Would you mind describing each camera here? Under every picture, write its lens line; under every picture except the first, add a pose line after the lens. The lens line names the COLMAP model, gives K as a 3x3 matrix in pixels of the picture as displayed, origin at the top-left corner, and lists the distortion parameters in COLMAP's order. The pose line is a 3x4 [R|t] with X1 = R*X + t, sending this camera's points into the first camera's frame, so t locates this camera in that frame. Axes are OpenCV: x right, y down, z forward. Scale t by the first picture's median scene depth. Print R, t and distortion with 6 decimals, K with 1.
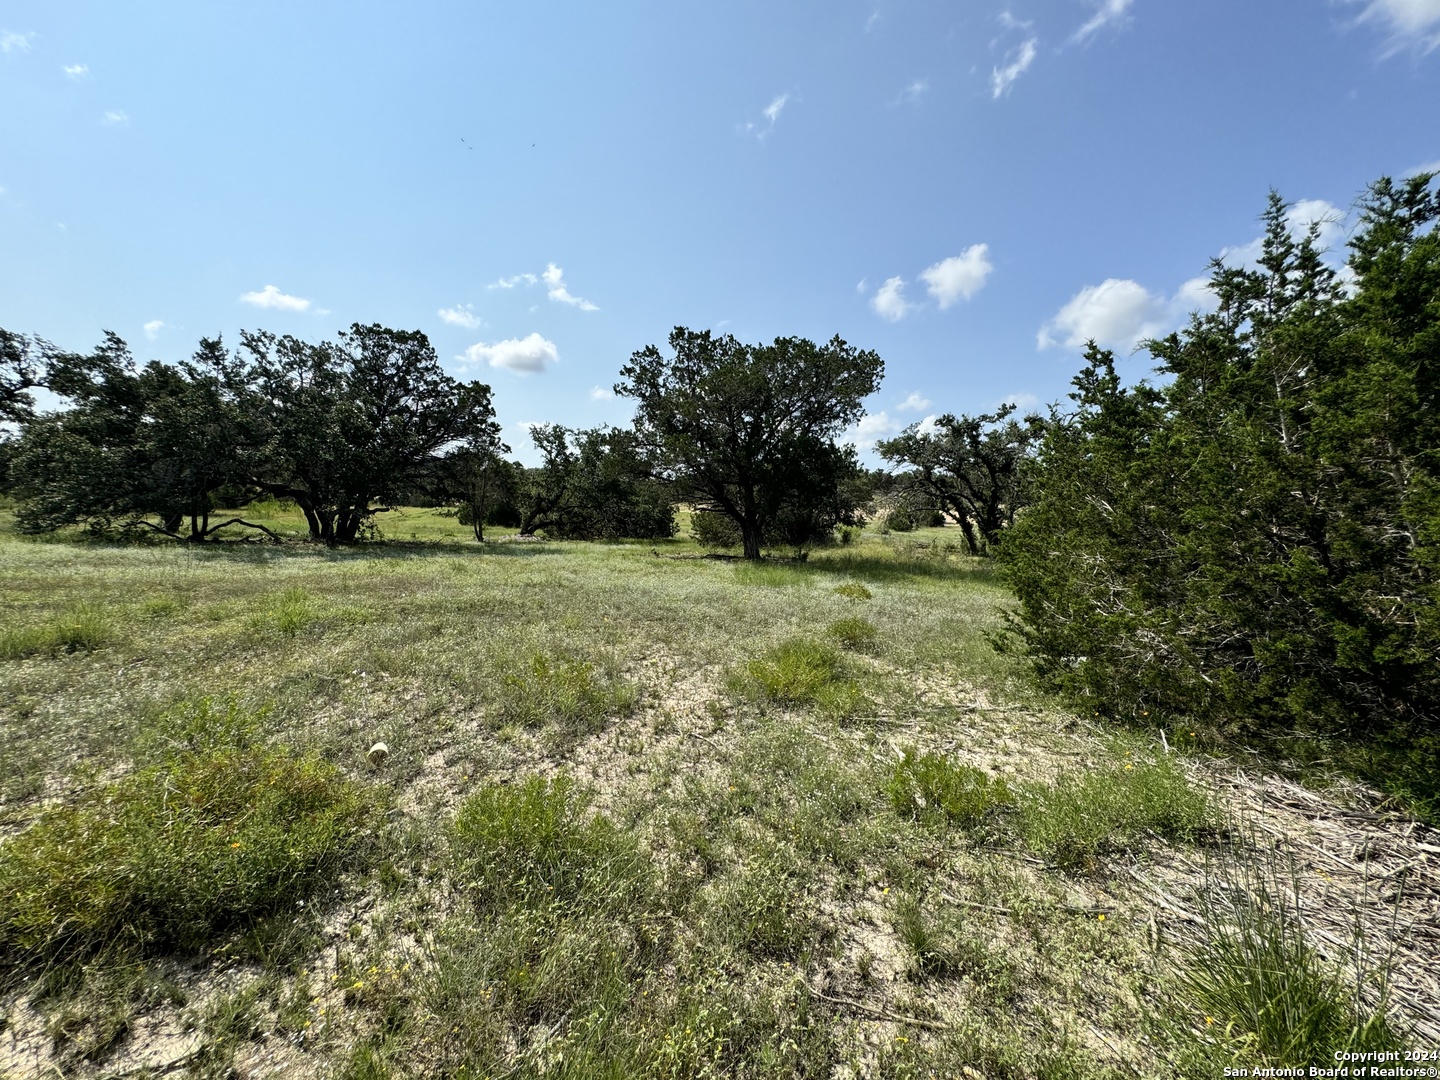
lens RADIAL K [[585.2, 0, 723.9], [0, 585.2, 533.2], [0, 0, 1]] dist [-0.039410, -0.000013]
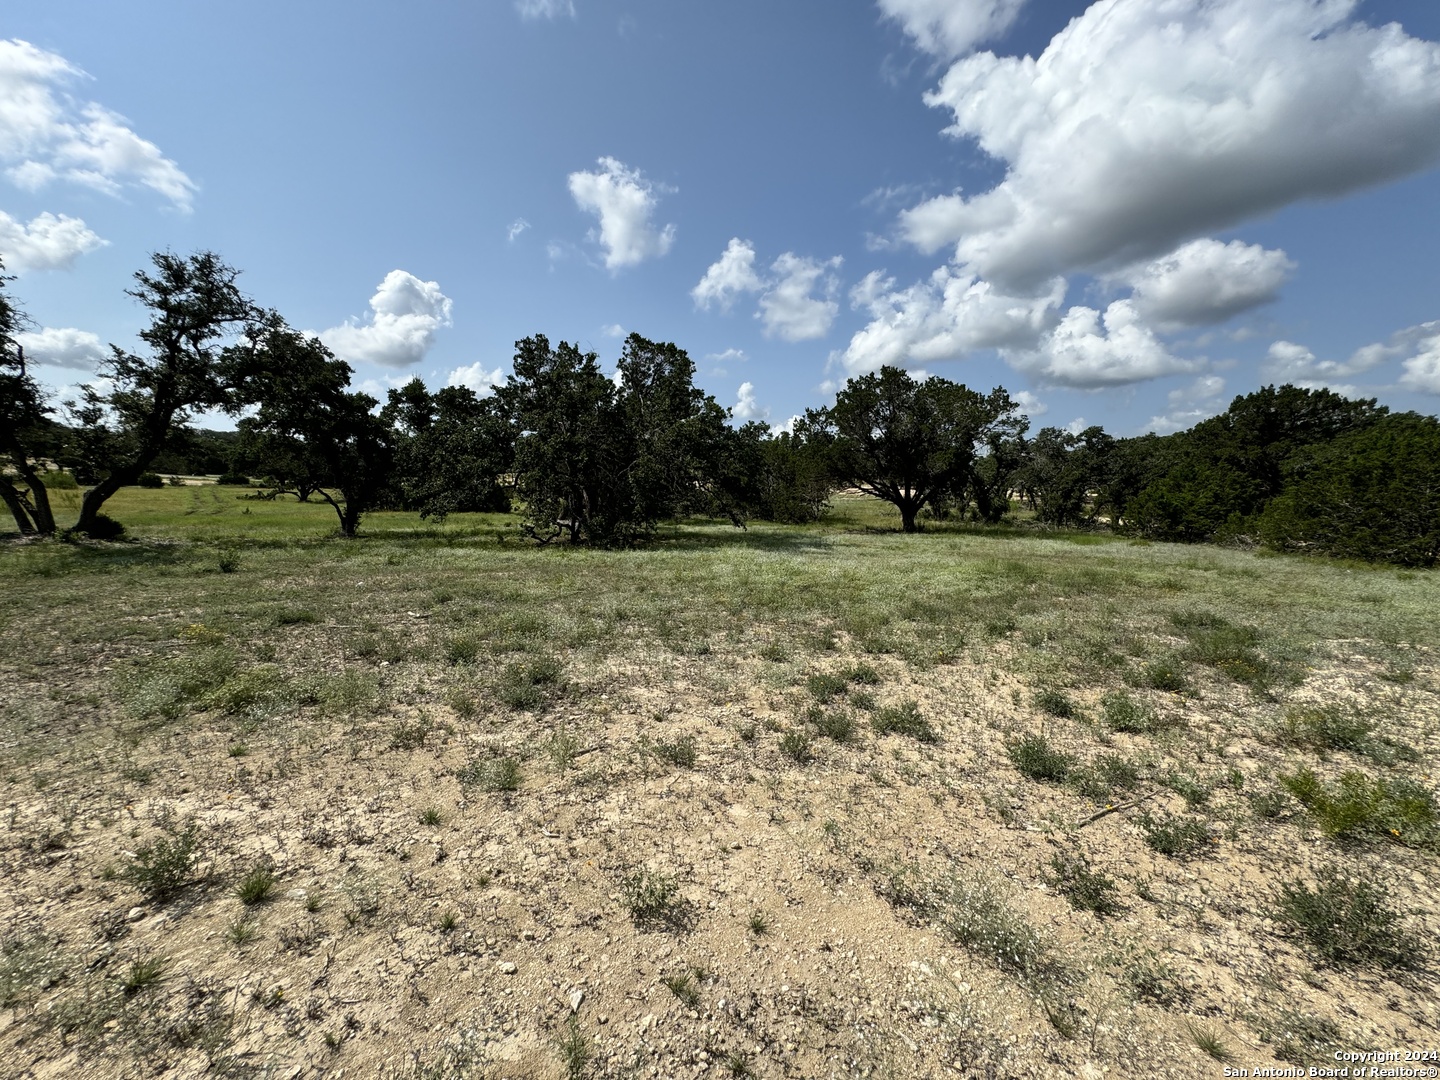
lens RADIAL K [[569.8, 0, 714.6], [0, 569.8, 535.3], [0, 0, 1]] dist [0.000214, 0.000128]
pose [[0.897970, -0.061466, 0.435743, -0.304505], [0.034479, 0.996980, 0.069581, -0.017638], [-0.438704, -0.047457, 0.897378, -0.019207]]
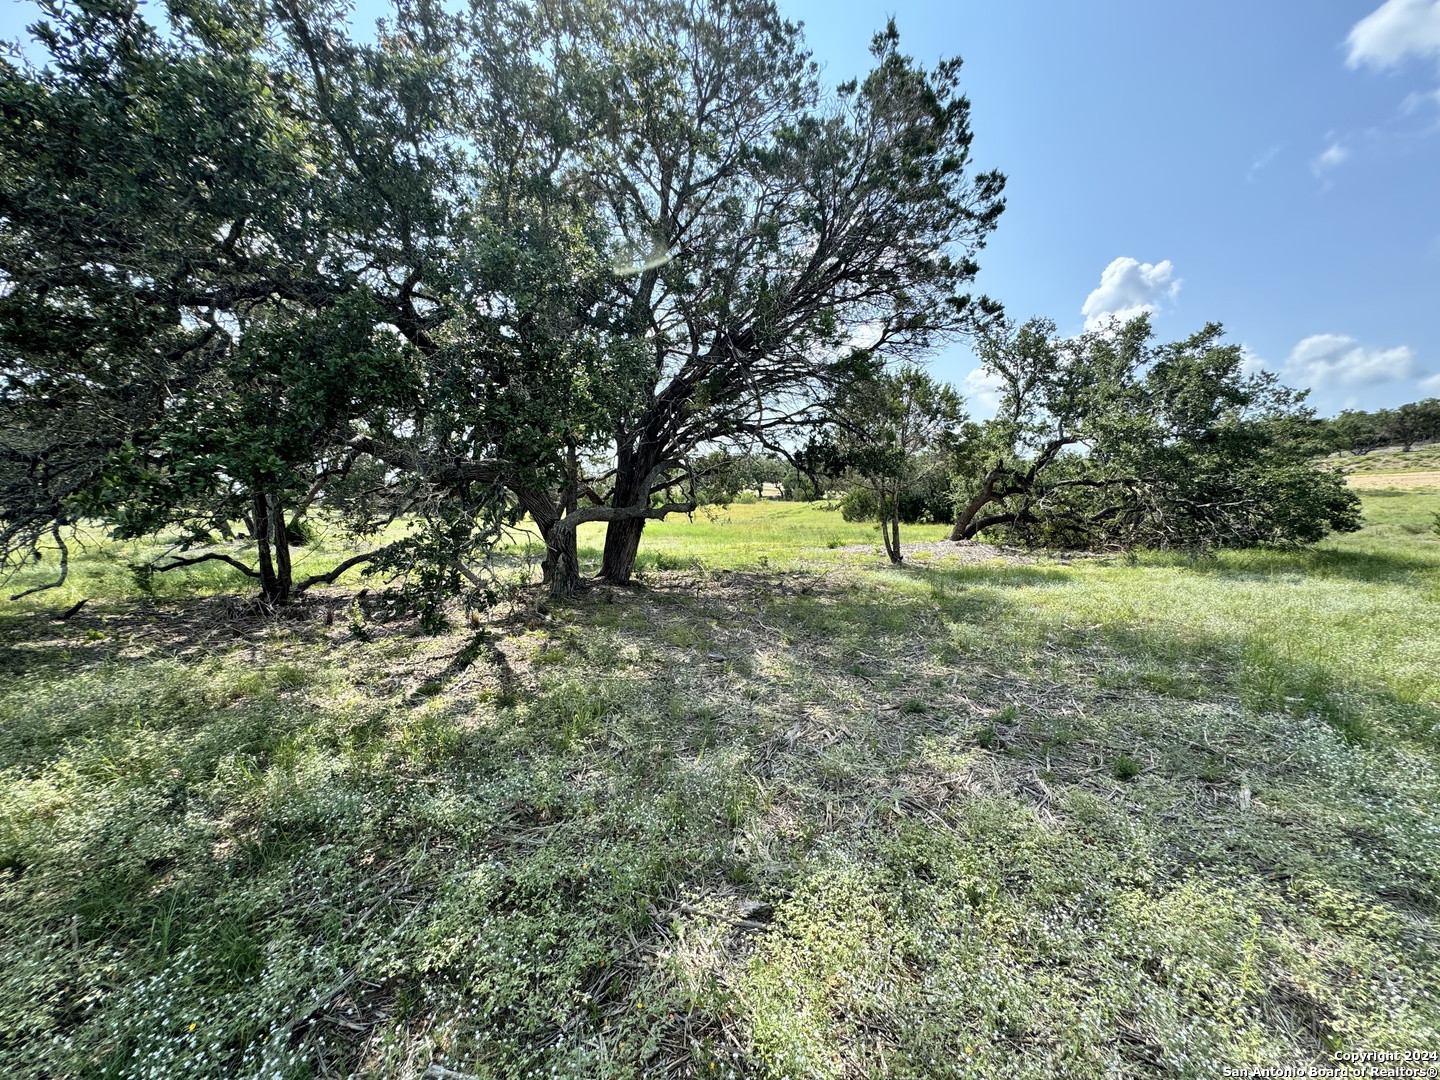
lens RADIAL K [[569.8, 0, 714.6], [0, 569.8, 535.3], [0, 0, 1]] dist [0.000214, 0.000128]
pose [[0.802522, -0.011811, -0.596506, -0.111812], [0.024358, 0.999619, 0.012978, -0.007642], [0.596126, -0.024945, 0.802504, 0.227349]]
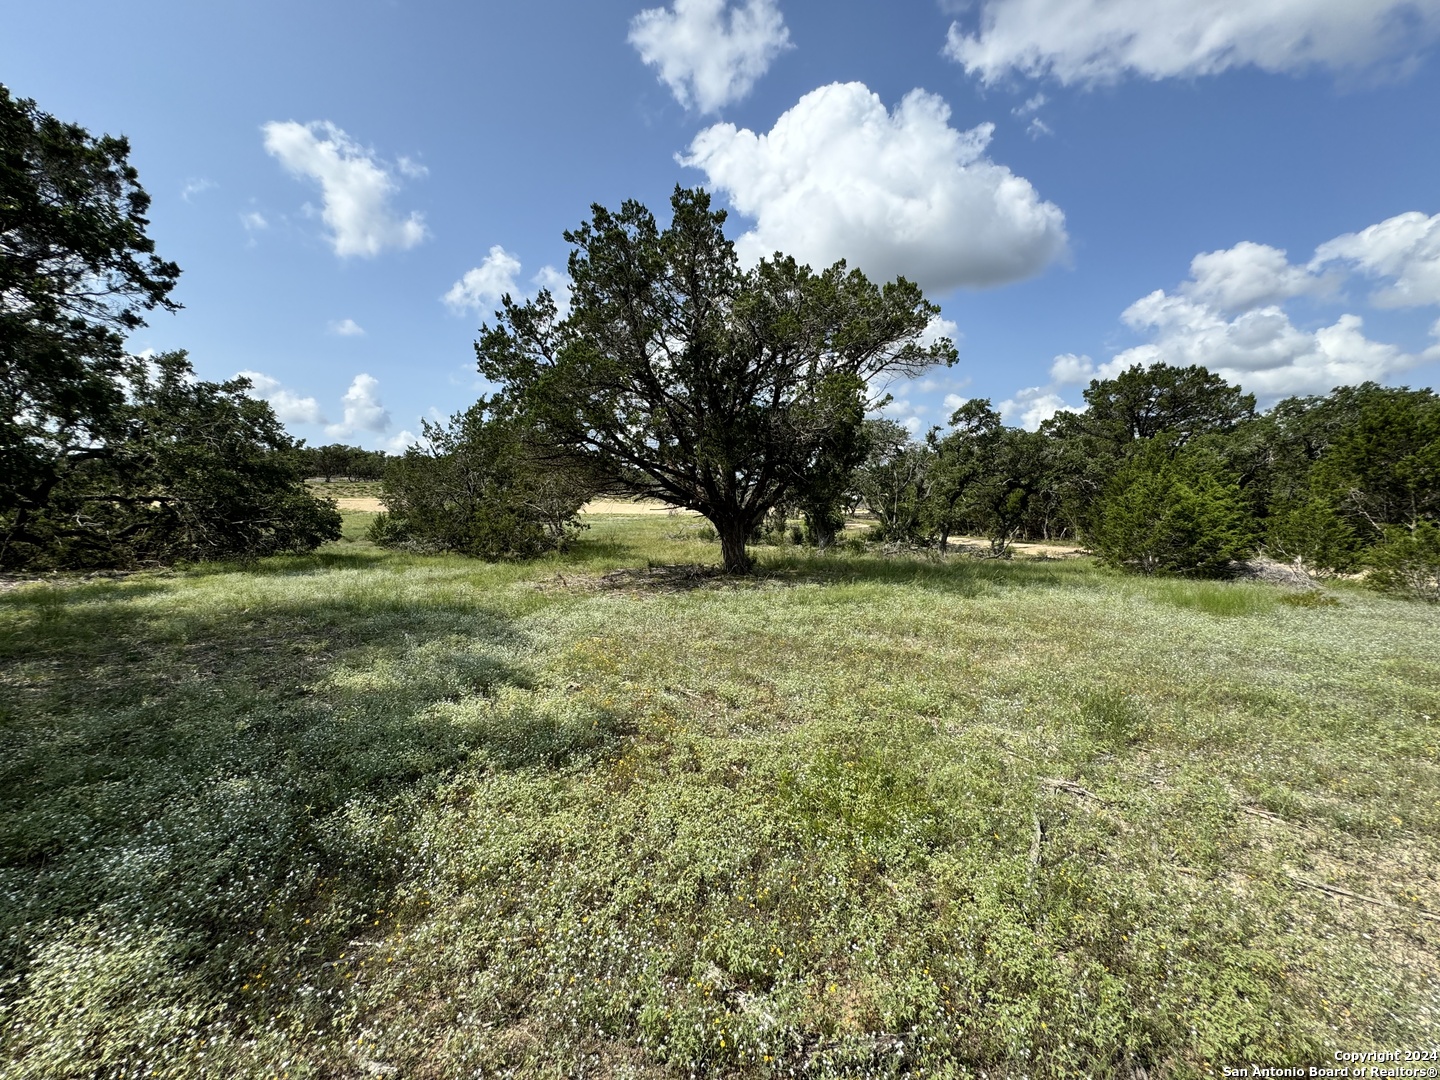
lens RADIAL K [[573.5, 0, 708.8], [0, 573.5, 538.9], [0, 0, 1]] dist [0.003017, 0.000149]
pose [[0.670445, -0.063526, 0.739235, -0.146670], [0.040129, 0.997974, 0.049366, -0.008759], [-0.740873, -0.003432, 0.671636, 0.168477]]
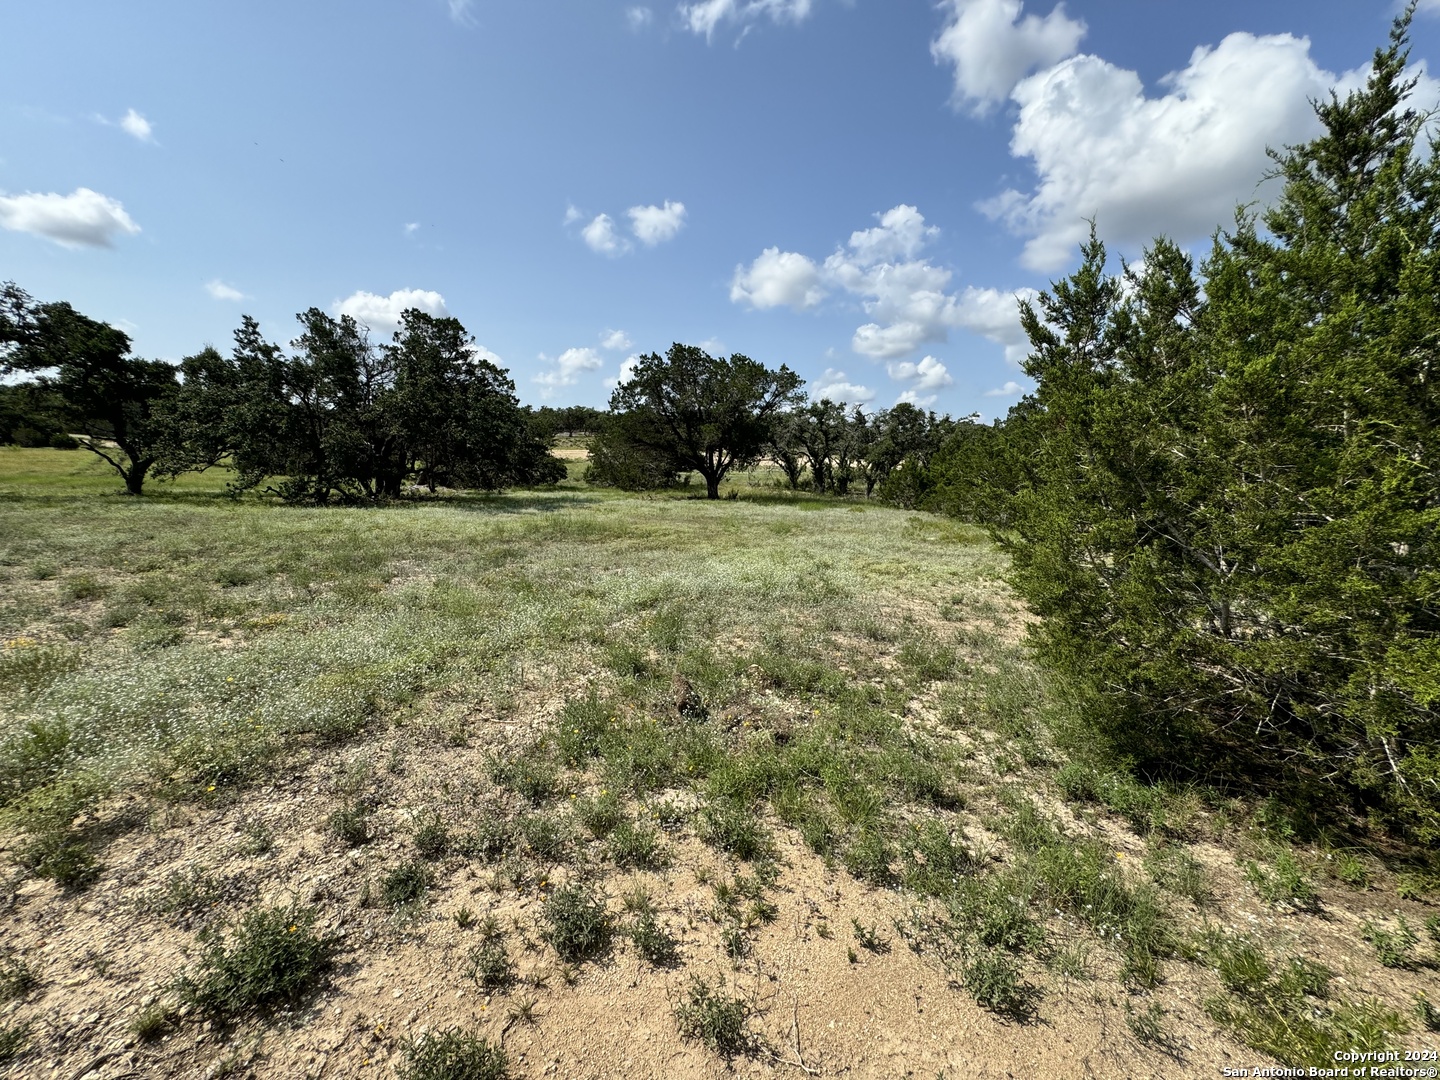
lens RADIAL K [[573.5, 0, 708.8], [0, 573.5, 538.9], [0, 0, 1]] dist [0.003017, 0.000149]
pose [[0.887757, -0.077242, 0.453786, -0.203427], [0.020884, 0.991564, 0.127924, -0.012772], [-0.459839, -0.104089, 0.881881, -0.111880]]
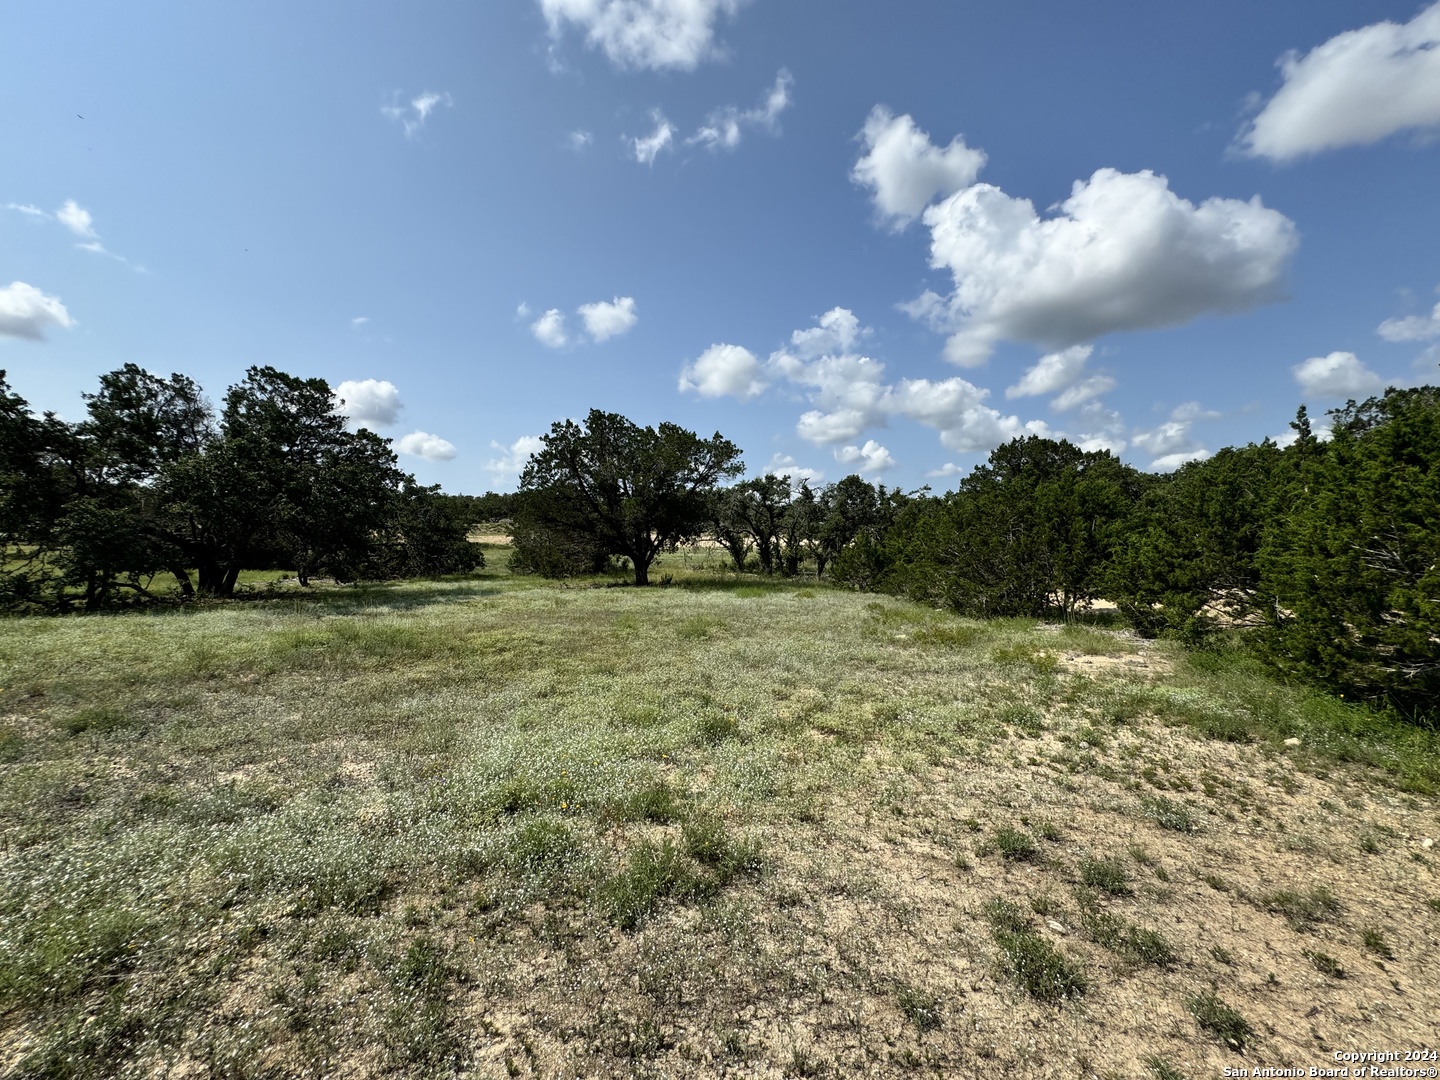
lens RADIAL K [[569.8, 0, 714.6], [0, 569.8, 535.3], [0, 0, 1]] dist [0.000214, 0.000128]
pose [[0.846099, -0.026251, 0.532379, -0.154208], [0.043259, 0.998874, -0.019496, -0.010222], [-0.531268, 0.039526, 0.846282, -0.063615]]
